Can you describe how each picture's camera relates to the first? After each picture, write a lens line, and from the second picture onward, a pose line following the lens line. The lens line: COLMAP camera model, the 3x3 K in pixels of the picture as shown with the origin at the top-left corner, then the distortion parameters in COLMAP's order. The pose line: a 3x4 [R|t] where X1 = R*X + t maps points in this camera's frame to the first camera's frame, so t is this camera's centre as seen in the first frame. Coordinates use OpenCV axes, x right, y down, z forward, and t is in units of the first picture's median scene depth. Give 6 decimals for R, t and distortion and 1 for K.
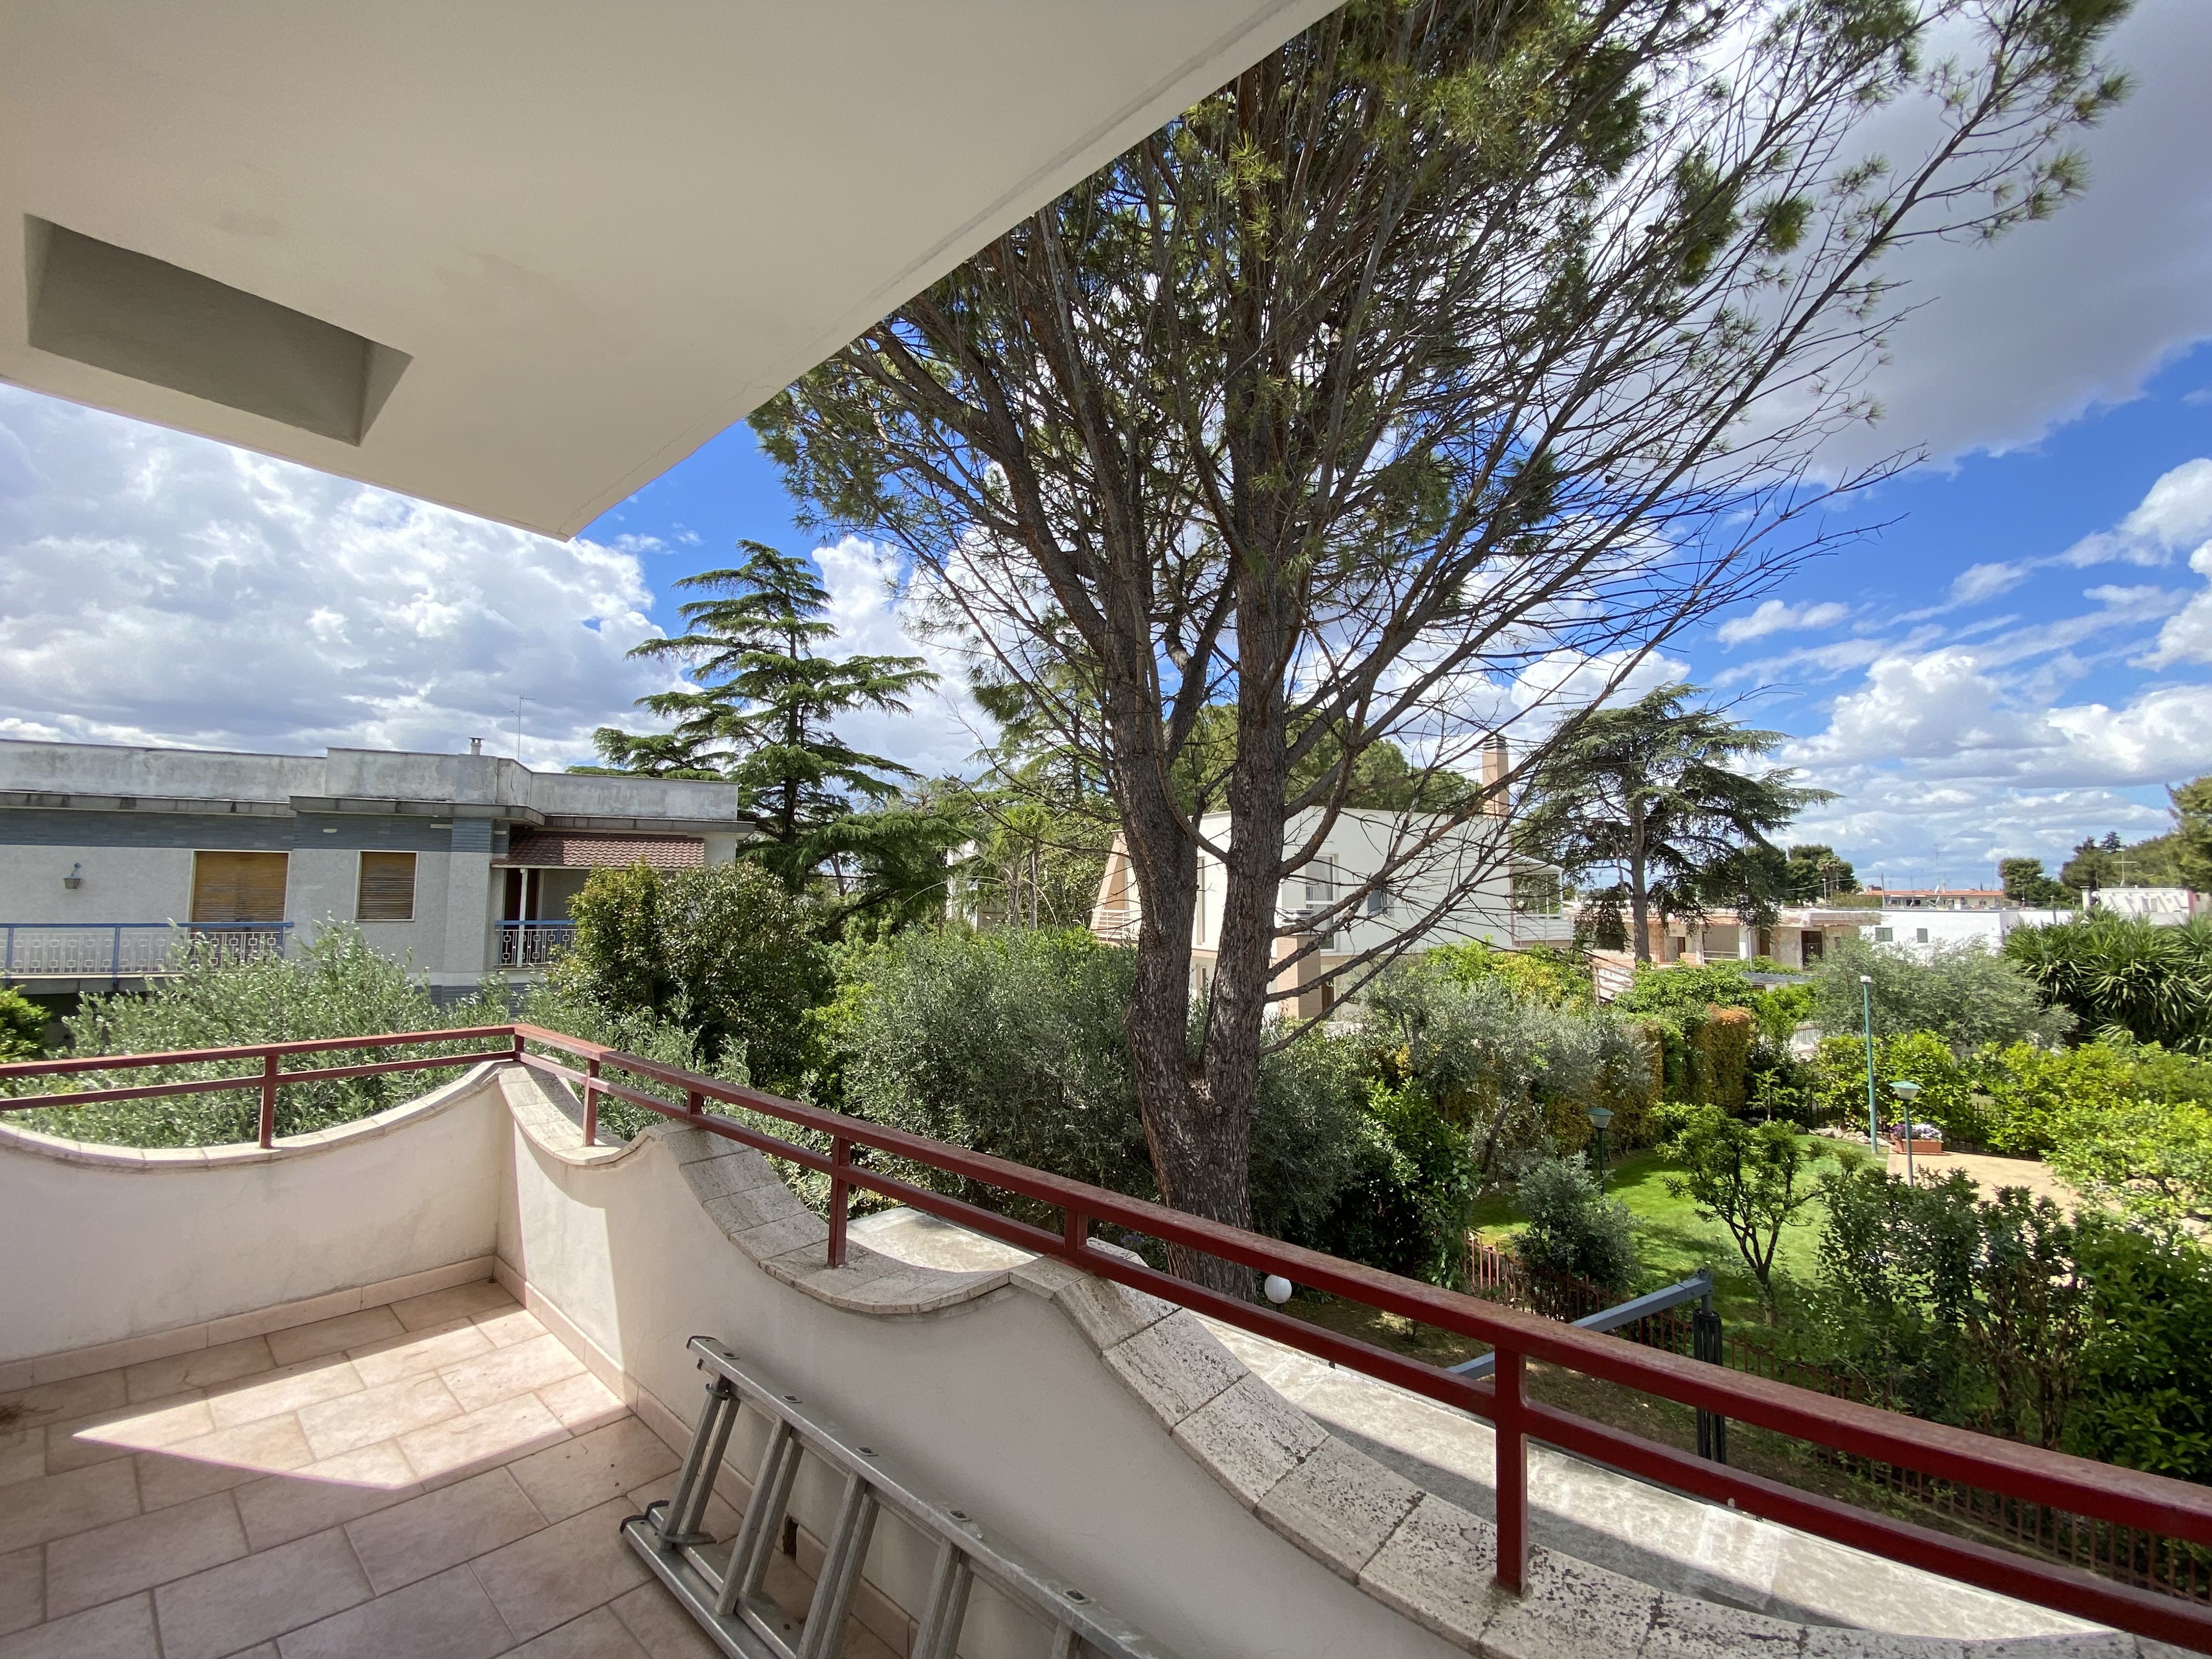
lens RADIAL K [[891.4, 0, 1108.2], [0, 891.4, 817.5], [0, 0, 1]] dist [0.045764, -0.036049]
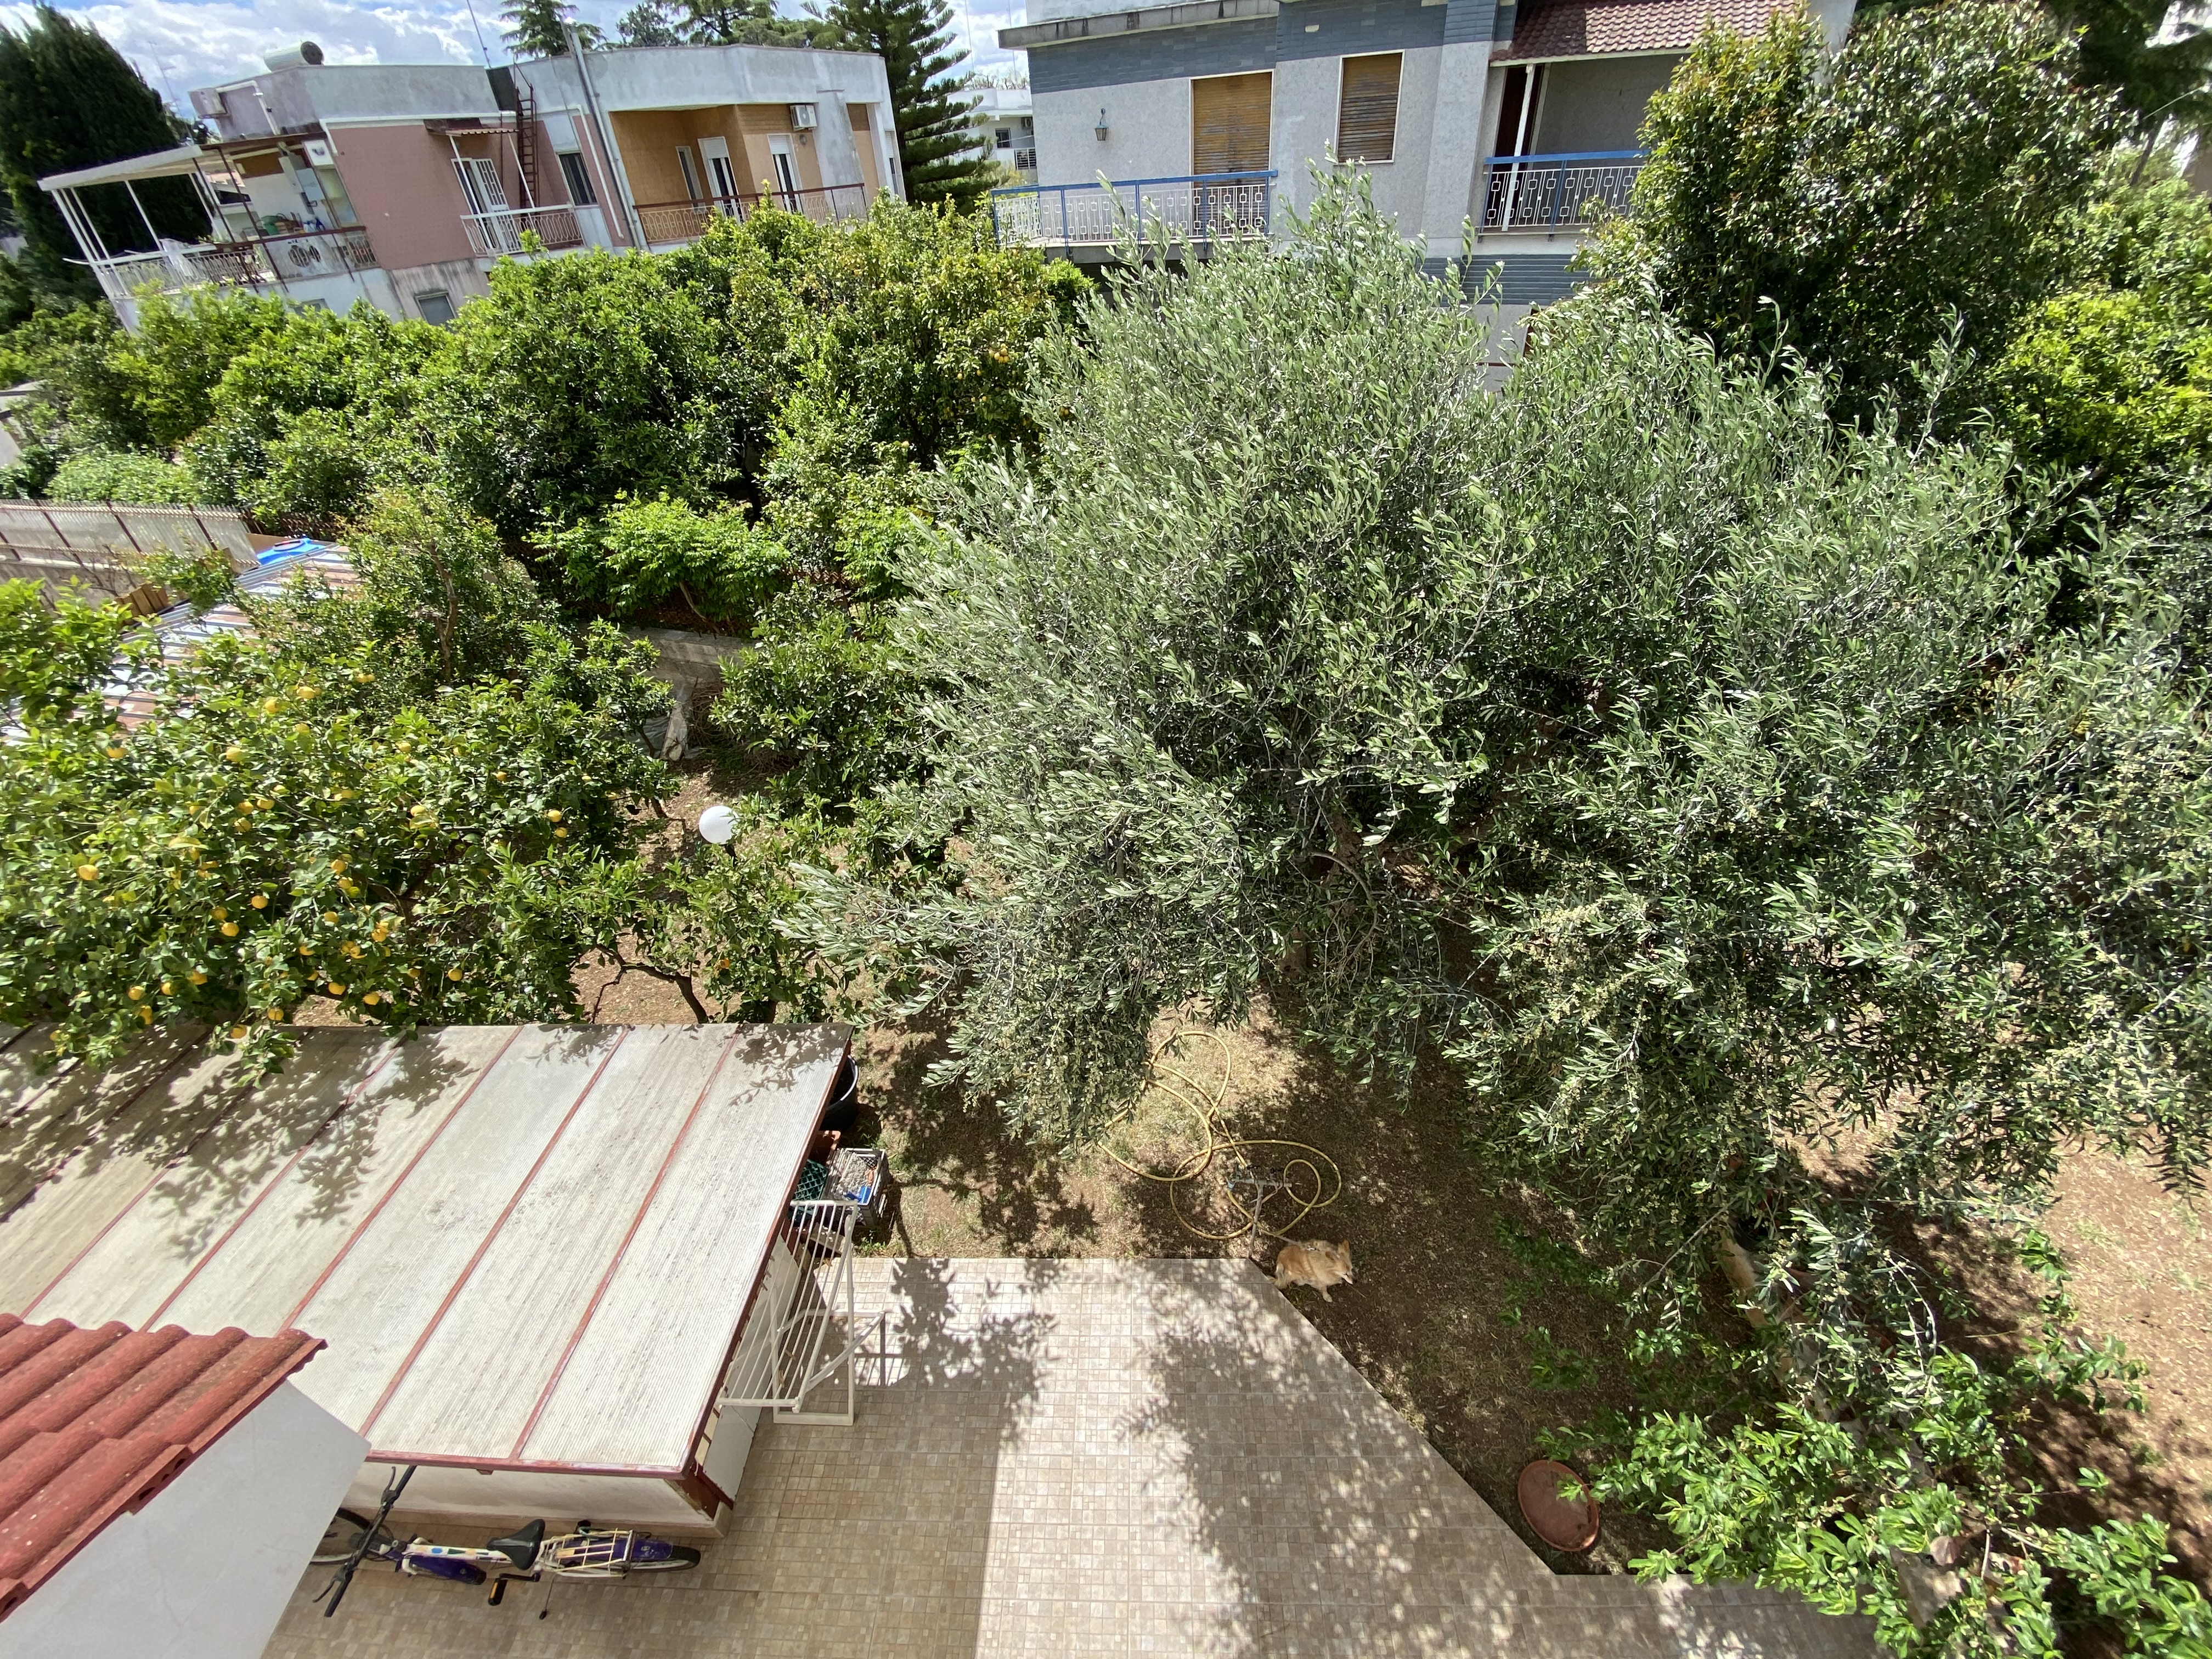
lens RADIAL K [[891.4, 0, 1108.2], [0, 891.4, 817.5], [0, 0, 1]] dist [0.045764, -0.036049]
pose [[0.638568, 0.422652, -0.643114, -0.171528], [0.126321, 0.766783, 0.629354, 0.023623], [0.759127, -0.483124, 0.436253, 0.182393]]
